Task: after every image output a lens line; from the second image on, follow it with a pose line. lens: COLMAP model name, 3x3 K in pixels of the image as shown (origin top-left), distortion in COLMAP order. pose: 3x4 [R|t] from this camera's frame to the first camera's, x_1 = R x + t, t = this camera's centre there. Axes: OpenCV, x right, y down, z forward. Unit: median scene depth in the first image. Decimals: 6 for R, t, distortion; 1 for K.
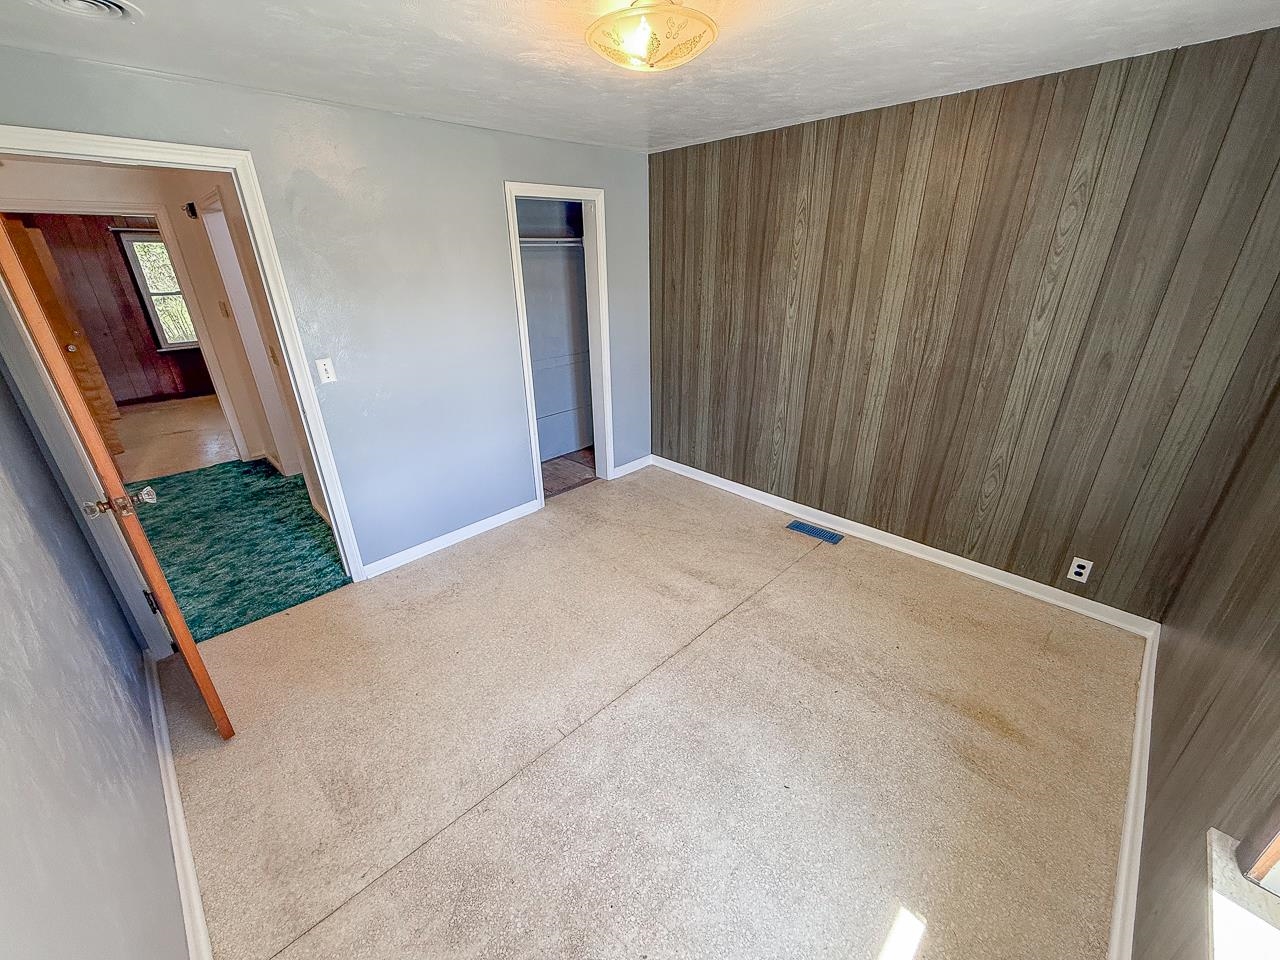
lens RADIAL K [[503.7, 0, 643.3], [0, 503.7, 487.9], [0, 0, 1]] dist [-0.016769, 0.000001]
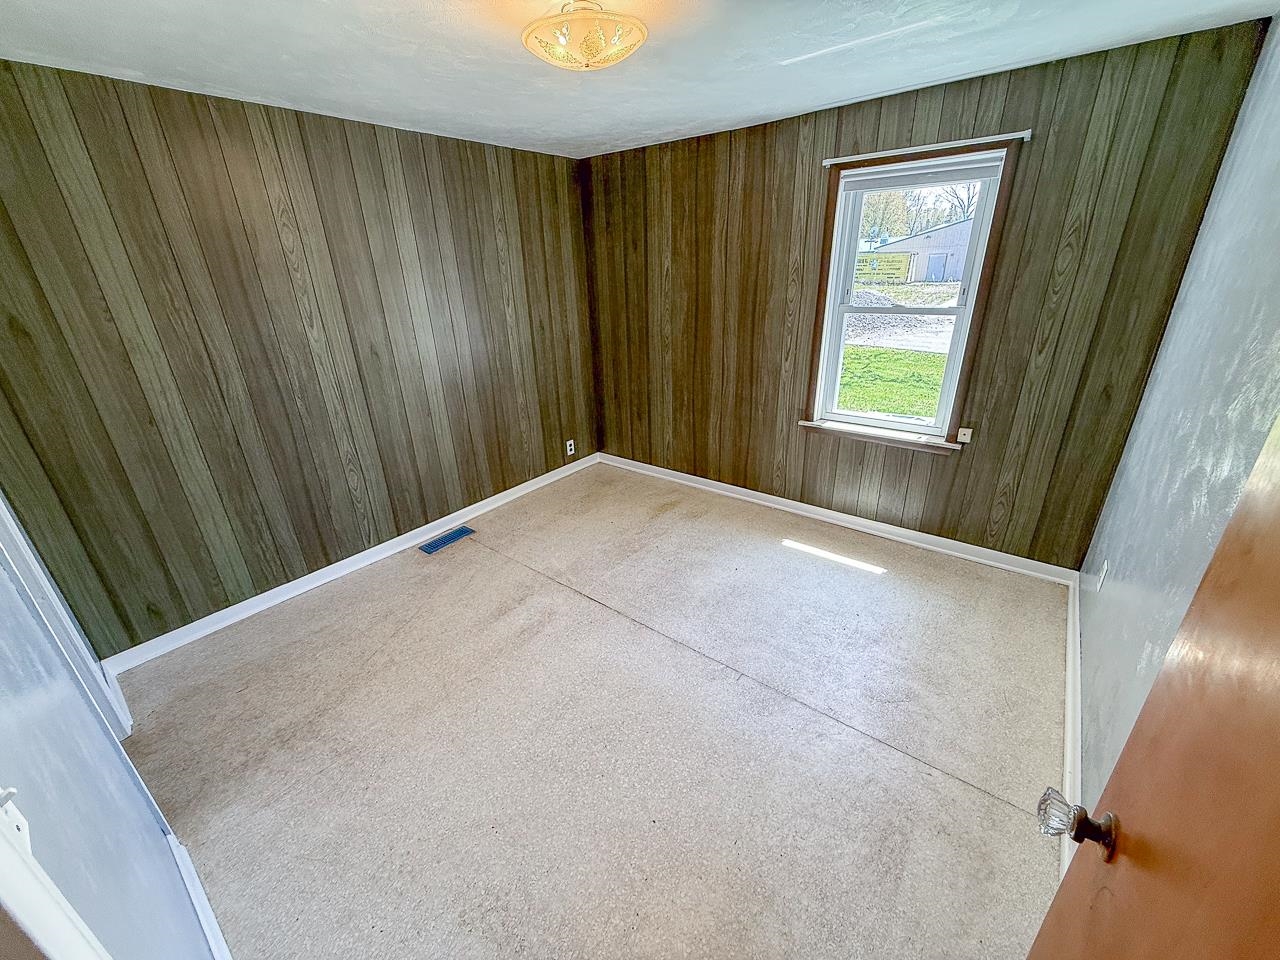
lens RADIAL K [[509.4, 0, 636.6], [0, 509.4, 478.8], [0, 0, 1]] dist [0.000216, -0.000289]
pose [[-0.107640, -0.368623, 0.923326, -0.671493], [0.439175, 0.815566, 0.376799, -0.258616], [-0.891930, 0.446060, 0.074102, 0.614041]]
